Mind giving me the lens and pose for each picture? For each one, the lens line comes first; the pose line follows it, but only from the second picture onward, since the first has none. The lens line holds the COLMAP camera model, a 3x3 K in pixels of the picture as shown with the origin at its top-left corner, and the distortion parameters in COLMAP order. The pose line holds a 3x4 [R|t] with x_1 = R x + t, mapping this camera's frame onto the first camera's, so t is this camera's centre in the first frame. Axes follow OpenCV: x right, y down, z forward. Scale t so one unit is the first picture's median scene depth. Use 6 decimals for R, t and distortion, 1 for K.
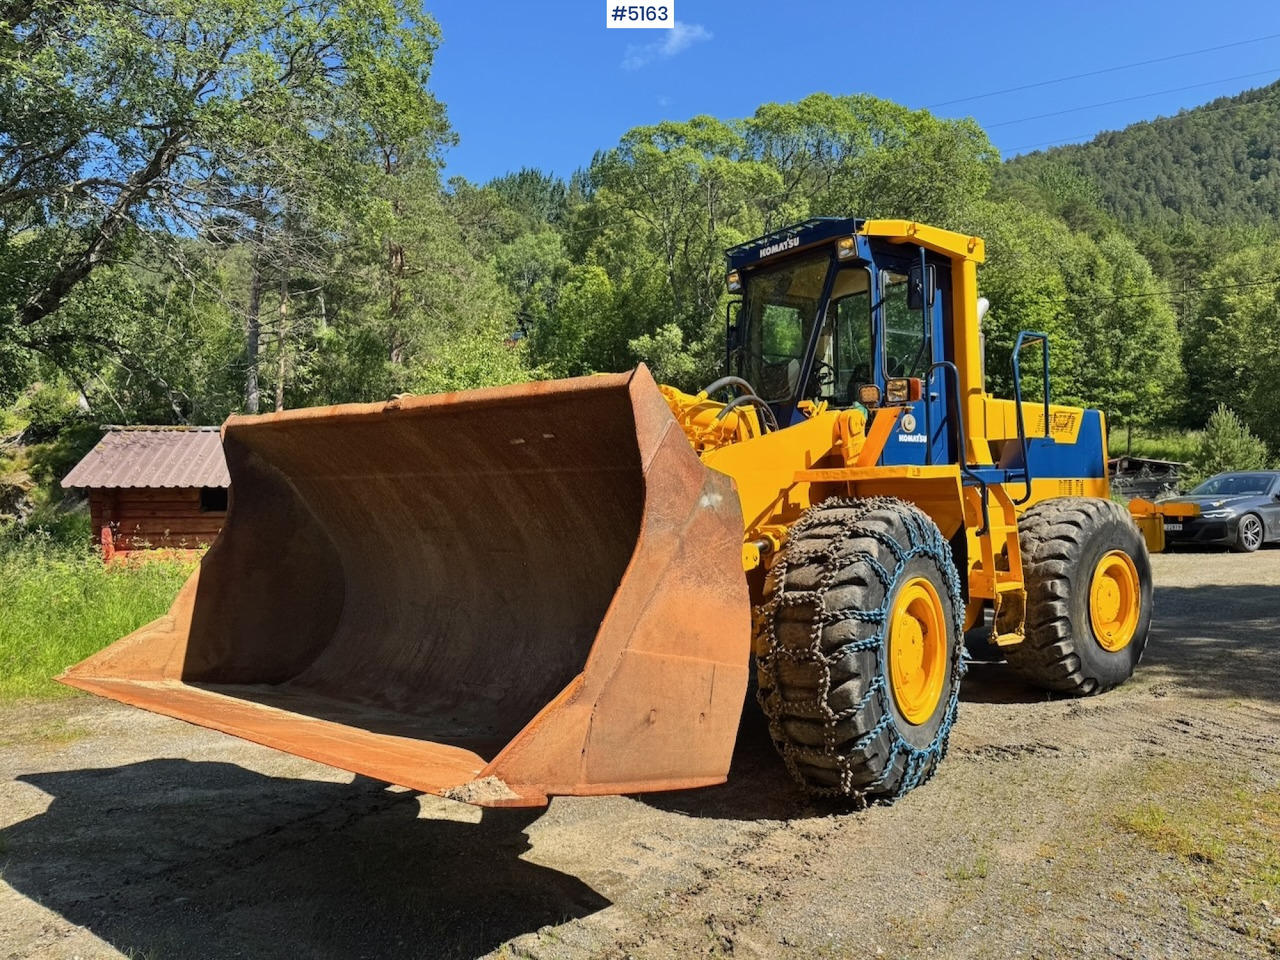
lens RADIAL K [[903.1, 0, 642.1], [0, 903.1, 486.1], [0, 0, 1]] dist [0.051102, -0.059202]
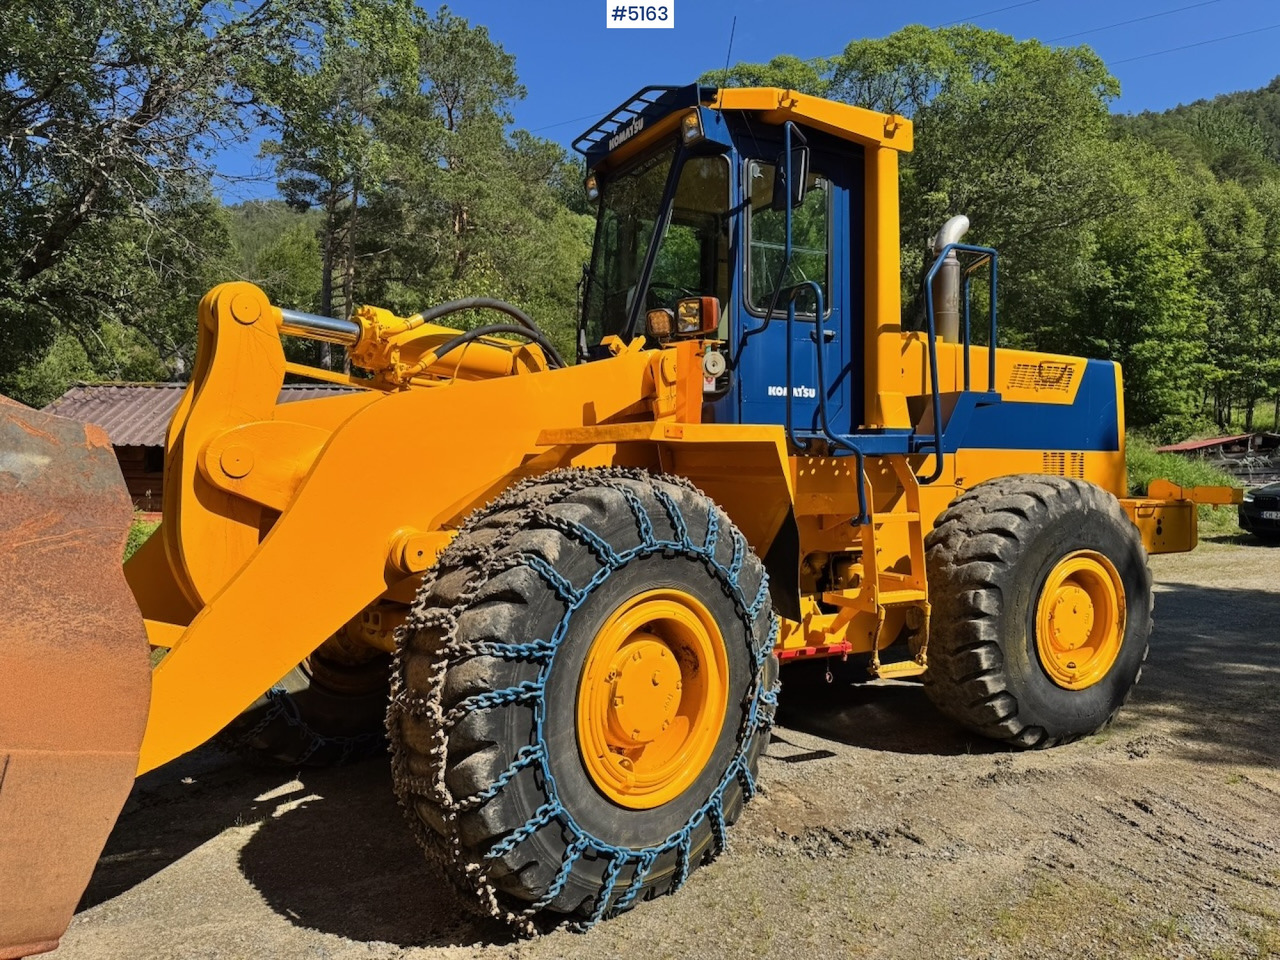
lens RADIAL K [[903.1, 0, 637.9], [0, 903.1, 487.1], [0, 0, 1]] dist [0.051102, -0.059202]
pose [[0.990743, 0.022891, -0.133808, 0.273034], [-0.018329, 0.999211, 0.035224, 0.001707], [0.134509, -0.032446, 0.990381, 0.248594]]
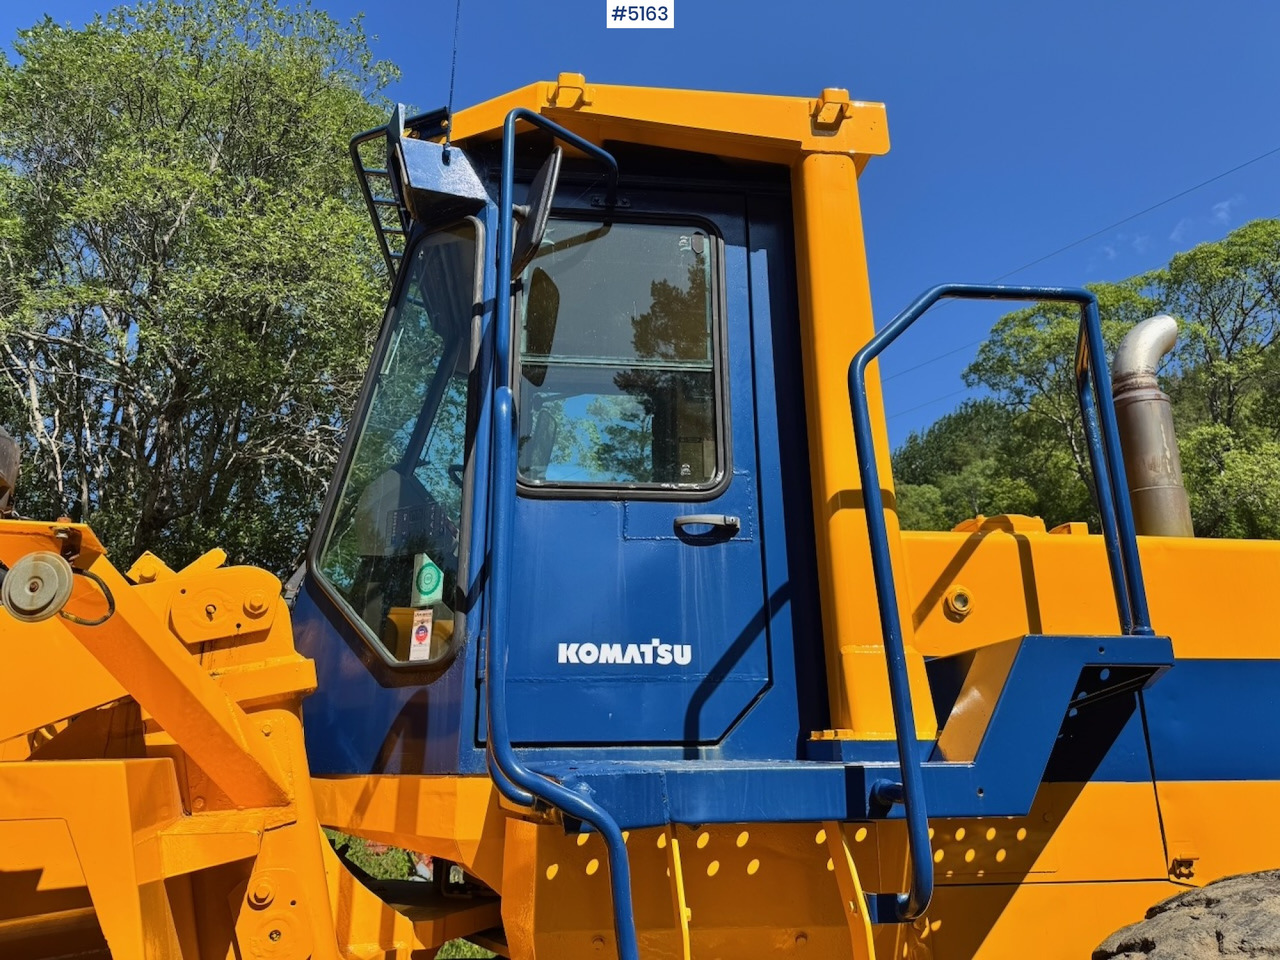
lens RADIAL K [[903.1, 0, 639.5], [0, 903.1, 477.7], [0, 0, 1]] dist [0.051102, -0.059202]
pose [[0.862828, -0.129942, -0.488511, 0.469330], [-0.009739, 0.961943, -0.273076, -0.024364], [0.505404, 0.240375, 0.828726, 0.713456]]
